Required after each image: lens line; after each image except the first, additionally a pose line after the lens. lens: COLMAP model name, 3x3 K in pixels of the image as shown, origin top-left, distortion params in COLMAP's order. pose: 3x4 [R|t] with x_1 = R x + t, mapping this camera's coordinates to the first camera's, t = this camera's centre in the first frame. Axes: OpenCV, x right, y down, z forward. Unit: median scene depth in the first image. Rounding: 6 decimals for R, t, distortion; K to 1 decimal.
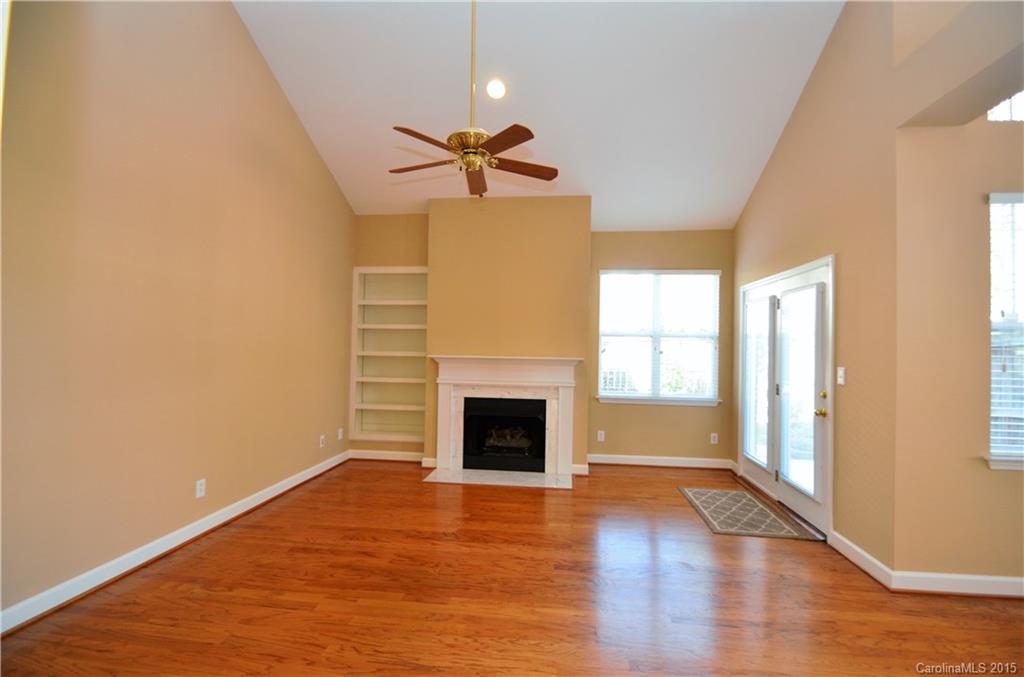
lens RADIAL K [[451.2, 0, 514.7], [0, 451.2, 338.4], [0, 0, 1]] dist [0.008305, -0.011505]
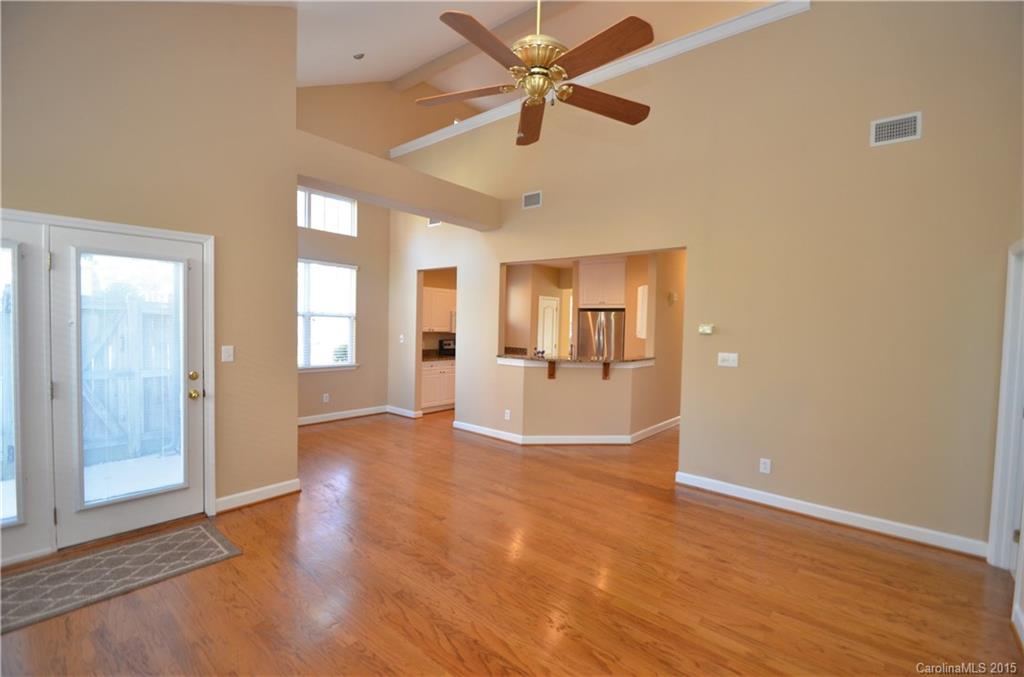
lens RADIAL K [[451.2, 0, 516.8], [0, 451.2, 340.5], [0, 0, 1]] dist [0.008305, -0.011505]
pose [[-0.838536, -0.060670, 0.541458, -0.291170], [-0.047744, 0.998140, 0.037902, -0.015344], [-0.542751, 0.005931, -0.839873, 0.987255]]
